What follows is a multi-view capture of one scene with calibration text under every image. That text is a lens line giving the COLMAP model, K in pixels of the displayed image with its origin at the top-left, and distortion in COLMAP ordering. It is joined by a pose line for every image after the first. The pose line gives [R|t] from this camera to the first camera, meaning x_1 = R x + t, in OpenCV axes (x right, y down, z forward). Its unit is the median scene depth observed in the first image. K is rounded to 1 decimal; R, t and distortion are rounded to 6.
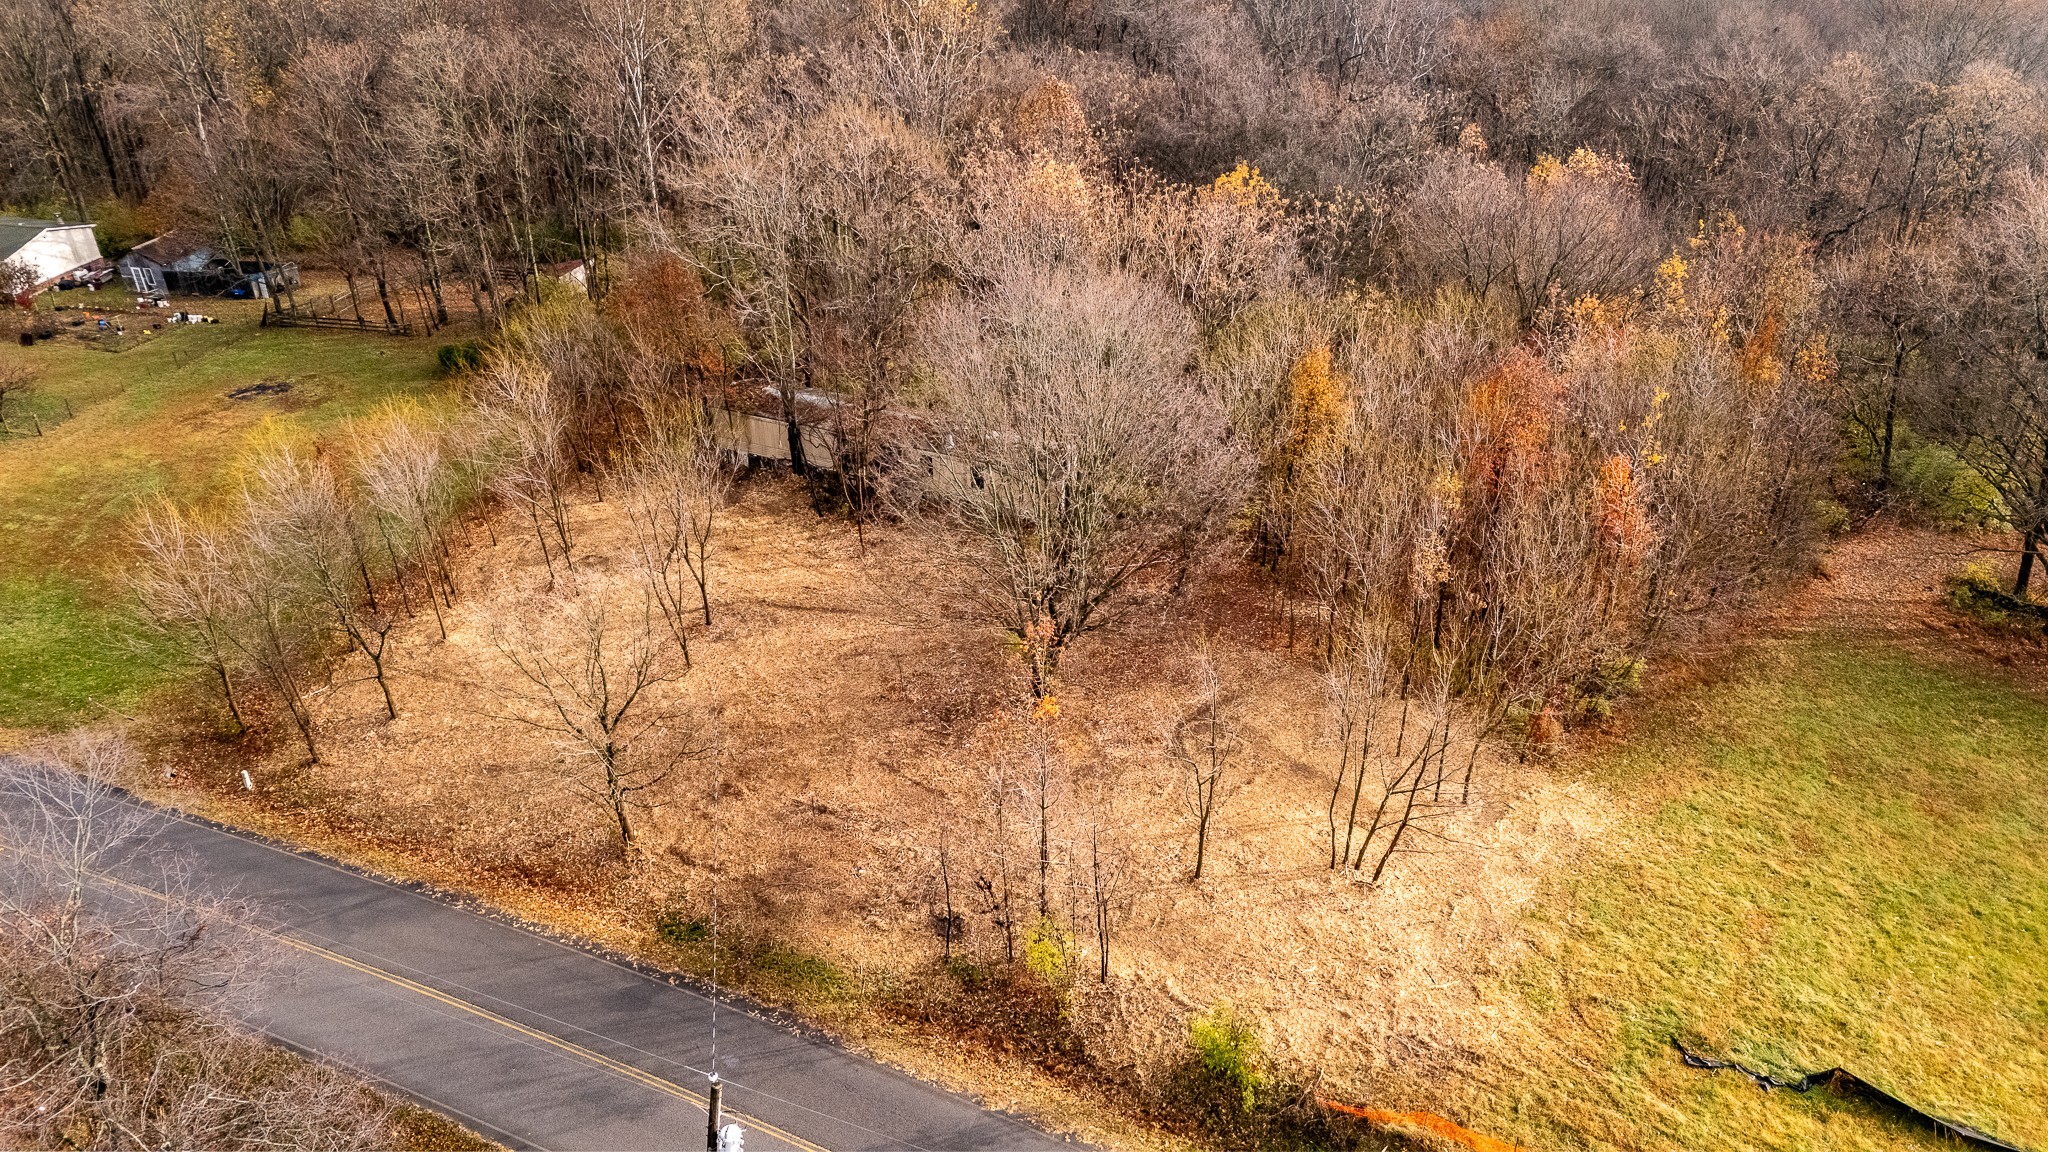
lens RADIAL K [[1502.9, 0, 1028.5], [0, 1502.9, 567.5], [0, 0, 1]] dist [0.071159, -0.060439]
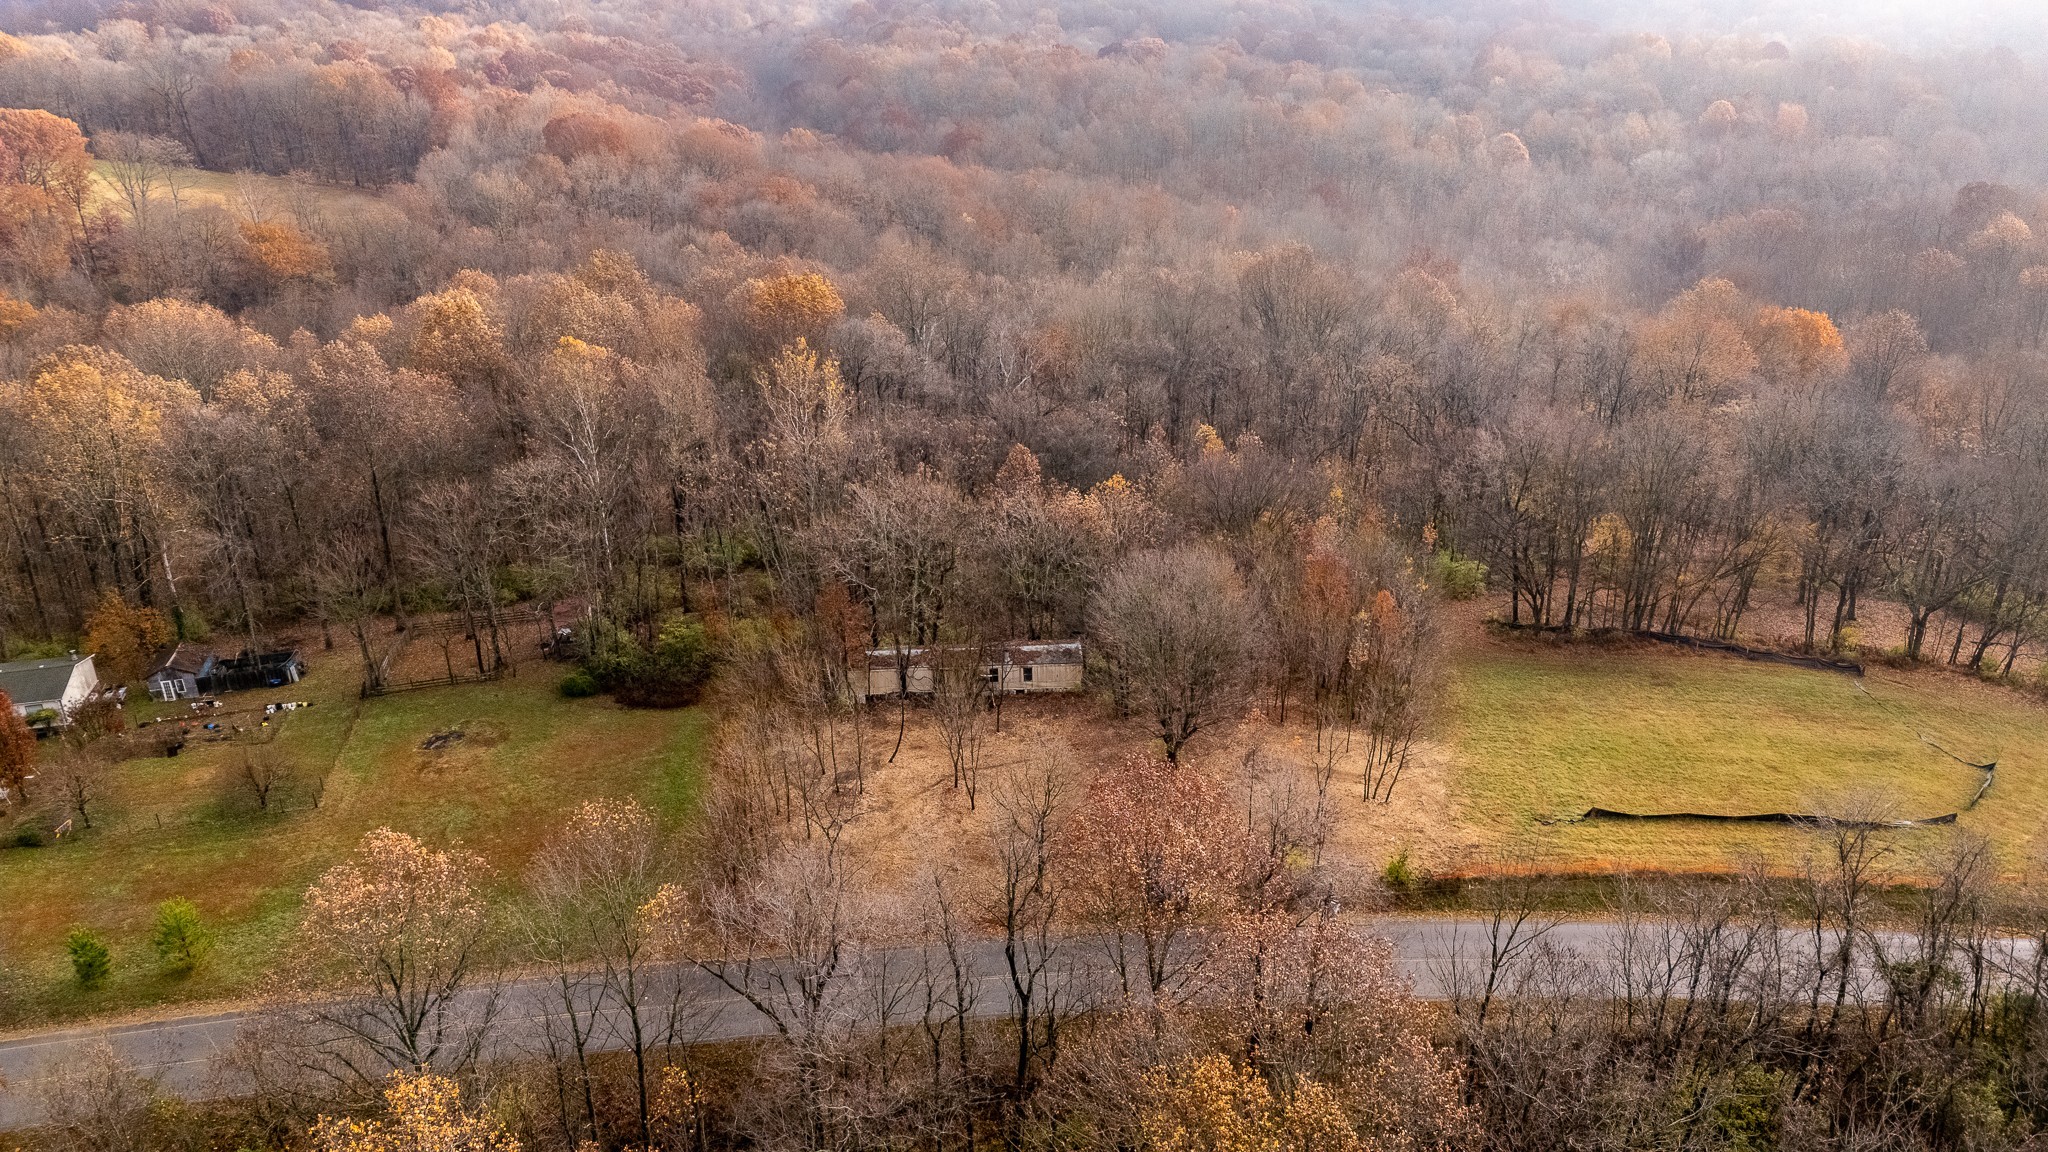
lens RADIAL K [[1502.9, 0, 1028.5], [0, 1502.9, 567.5], [0, 0, 1]] dist [0.071159, -0.060439]
pose [[0.884104, -0.182199, 0.430306, -1.028454], [0.236946, 0.968486, -0.076755, -0.066570], [-0.402760, 0.169819, 0.899414, -0.745340]]
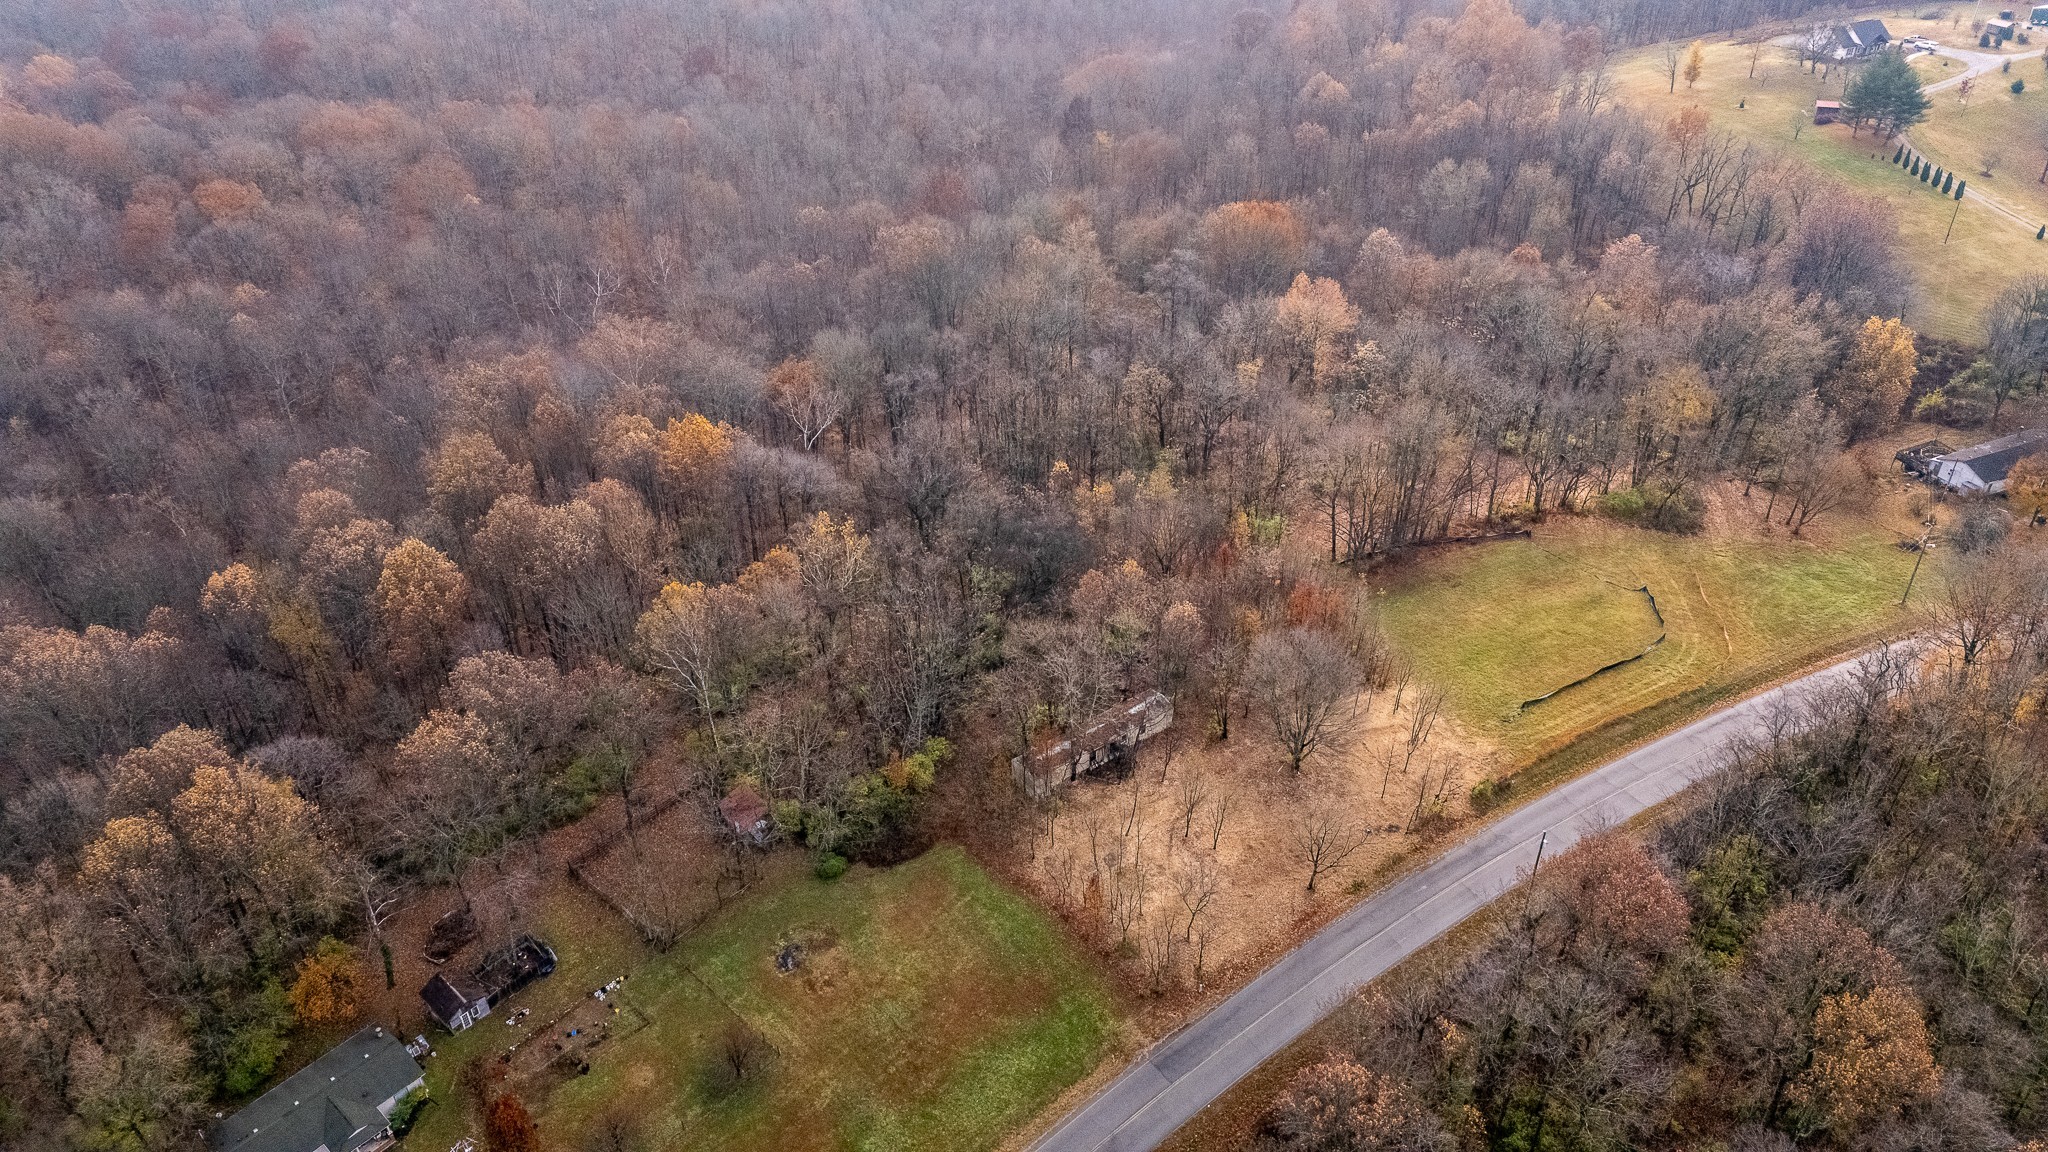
lens RADIAL K [[1487.0, 0, 1024.0], [0, 1487.0, 576.0], [0, 0, 1]] dist [0.101341, -0.106840]
pose [[0.473187, -0.501255, 0.724457, -2.327592], [0.449564, 0.844605, 0.290748, -1.412233], [-0.757619, 0.188111, 0.625002, -0.474556]]
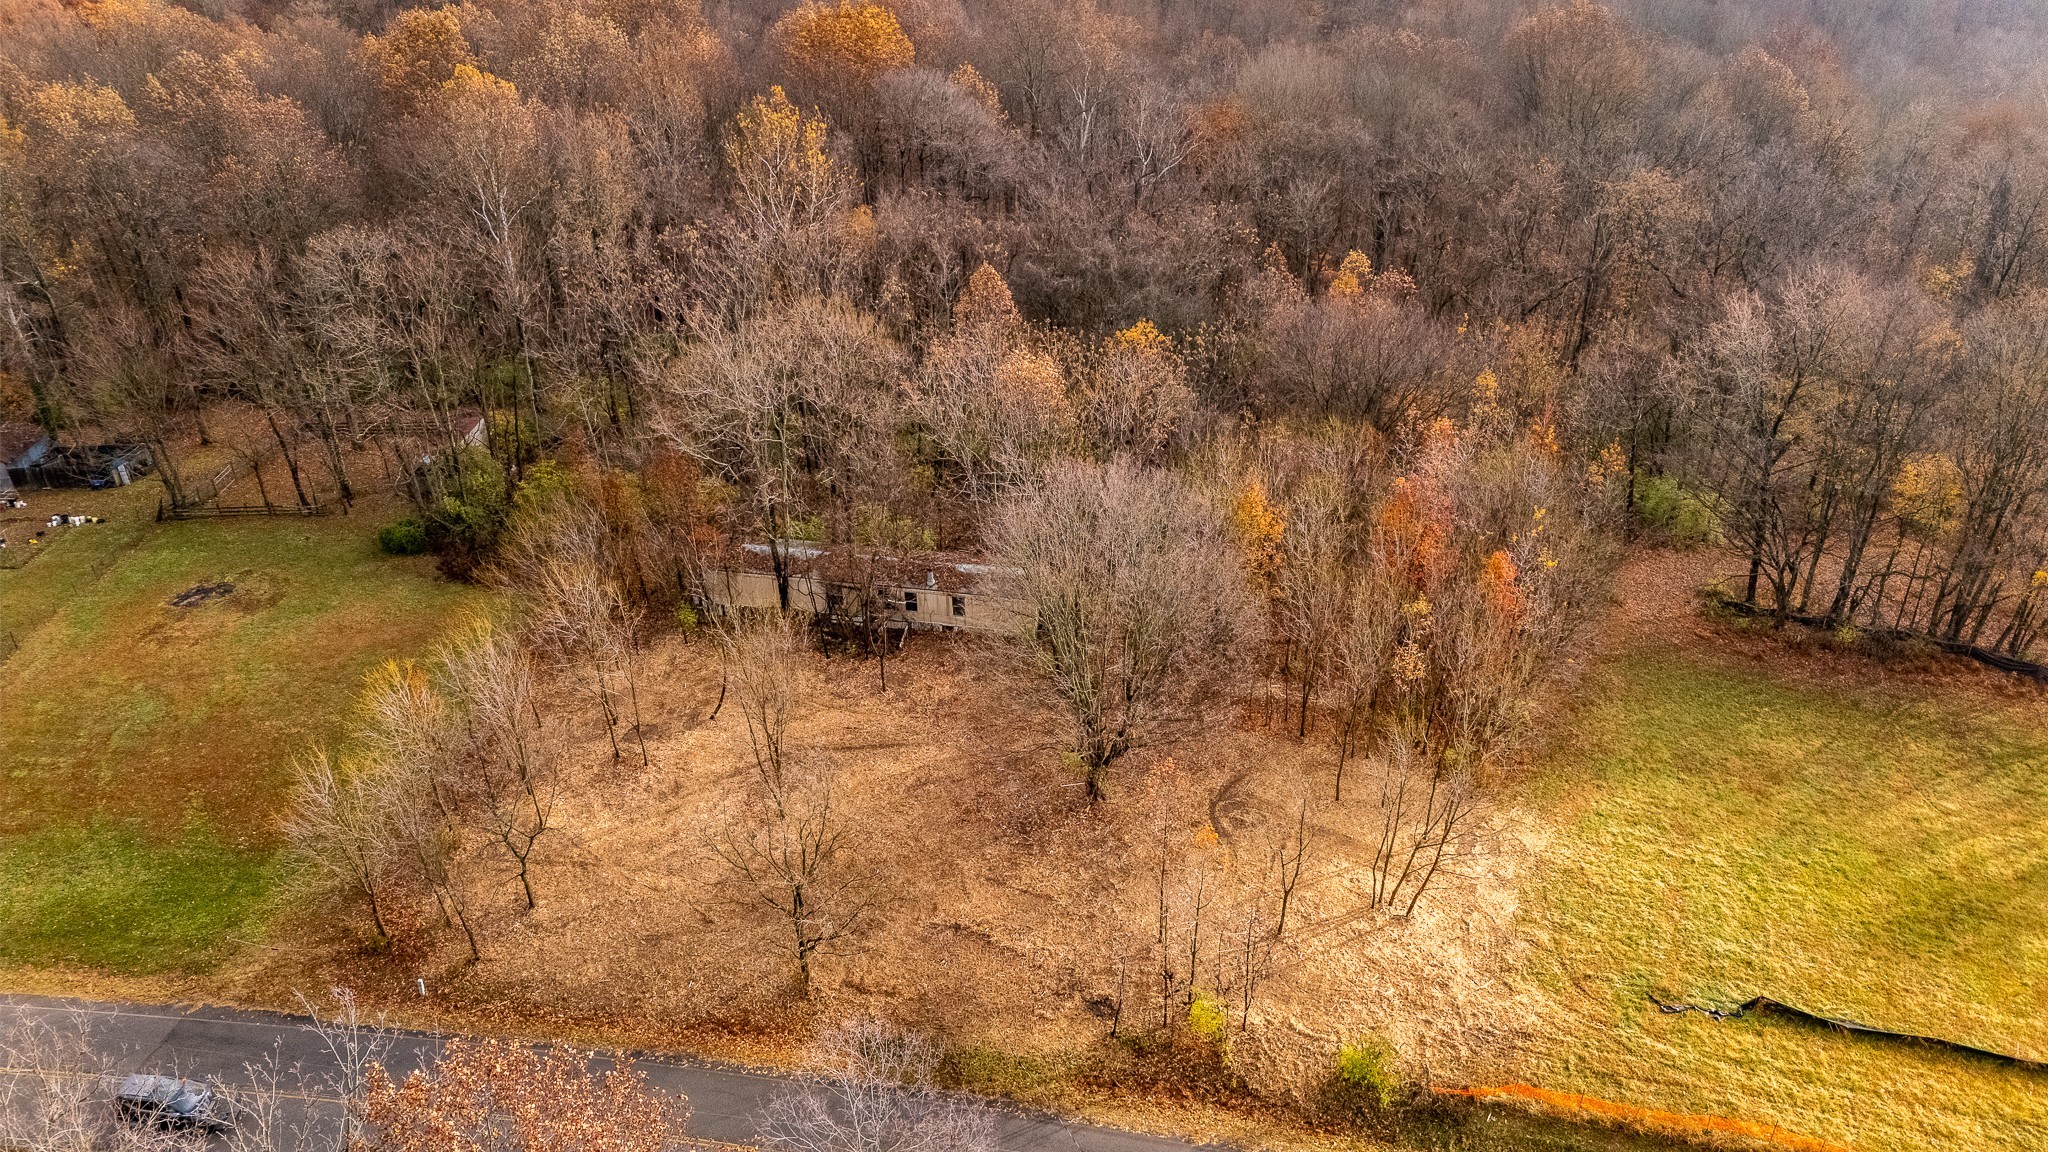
lens RADIAL K [[1502.9, 0, 1028.5], [0, 1502.9, 567.5], [0, 0, 1]] dist [0.071159, -0.060439]
pose [[0.968696, -0.124098, 0.215006, -0.319448], [0.122434, 0.992253, 0.021095, -0.151389], [-0.215958, 0.005890, 0.976385, -0.208420]]
